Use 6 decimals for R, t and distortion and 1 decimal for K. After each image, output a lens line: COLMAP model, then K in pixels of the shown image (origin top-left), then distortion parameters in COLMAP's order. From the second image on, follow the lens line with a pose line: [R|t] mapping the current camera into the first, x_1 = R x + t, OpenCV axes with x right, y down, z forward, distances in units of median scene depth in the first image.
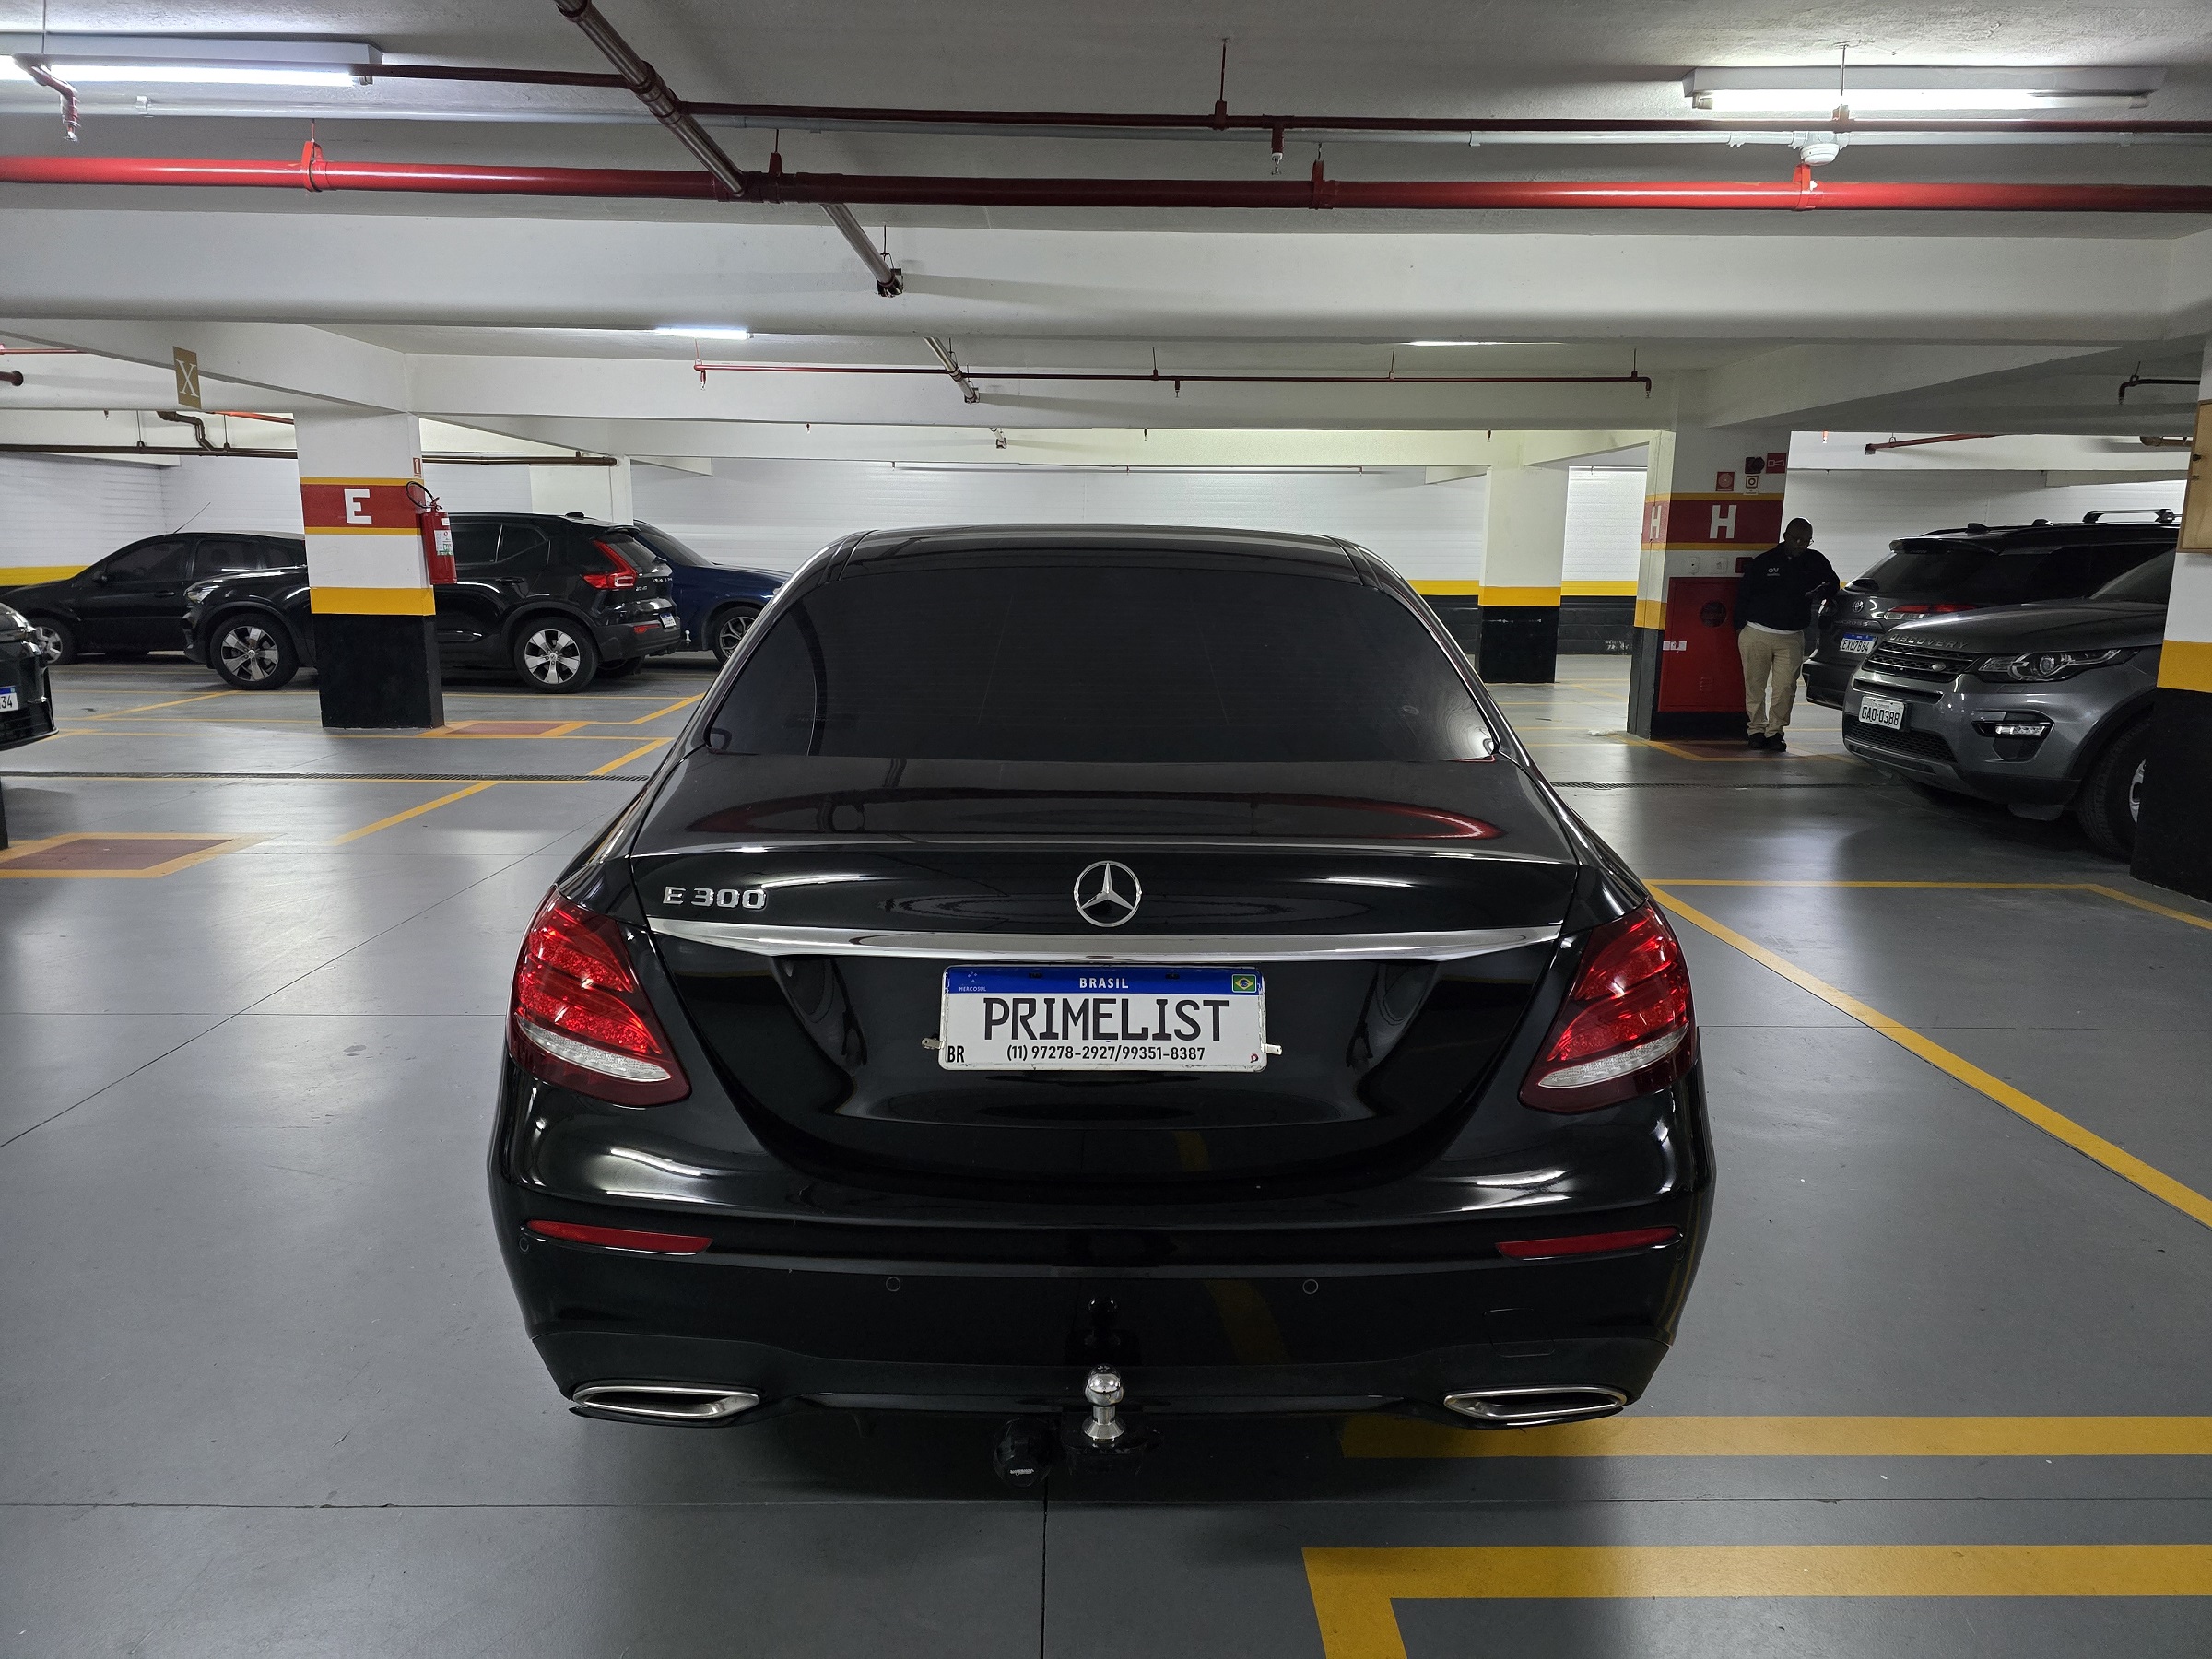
lens RADIAL K [[1482.1, 0, 1100.4], [0, 1482.1, 817.6], [0, 0, 1]] dist [0.042814, -0.016065]
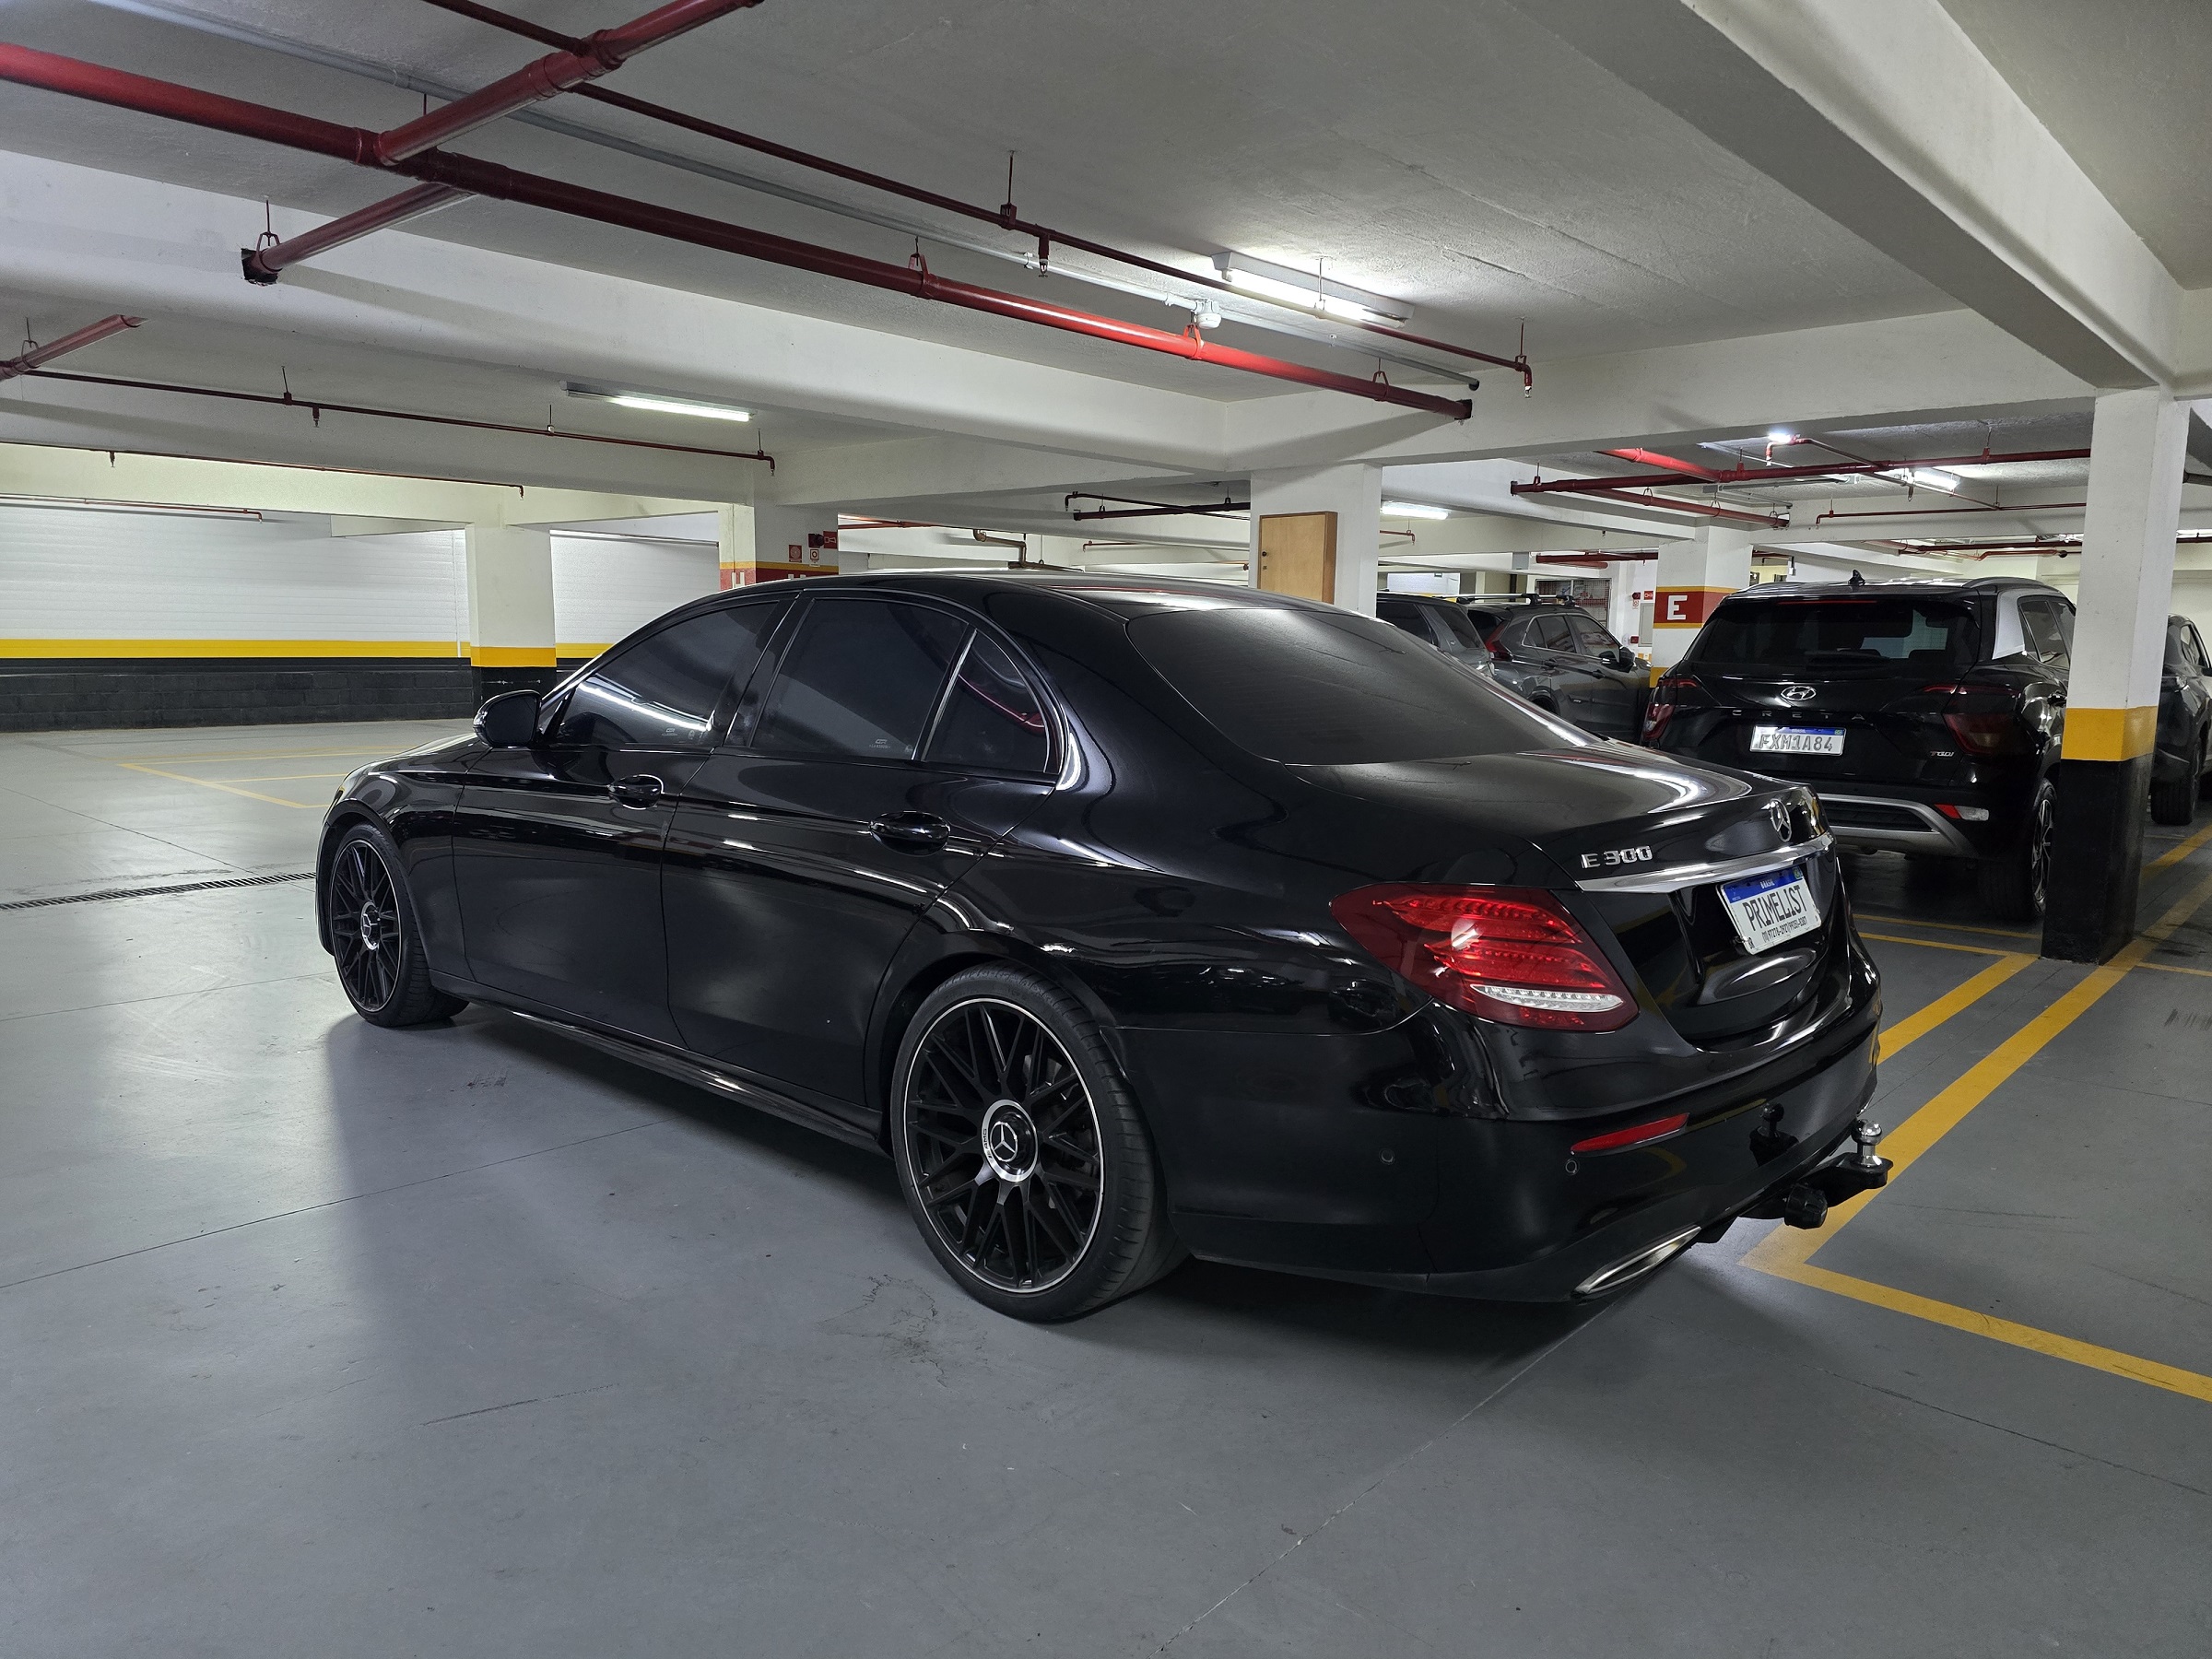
lens RADIAL K [[1482.1, 0, 1103.7], [0, 1482.1, 825.4], [0, 0, 1]] dist [0.042814, -0.016065]
pose [[0.690899, -0.090671, 0.717243, -0.281313], [0.118203, 0.992921, 0.011660, -0.007763], [-0.713222, 0.076724, 0.696726, 0.079305]]
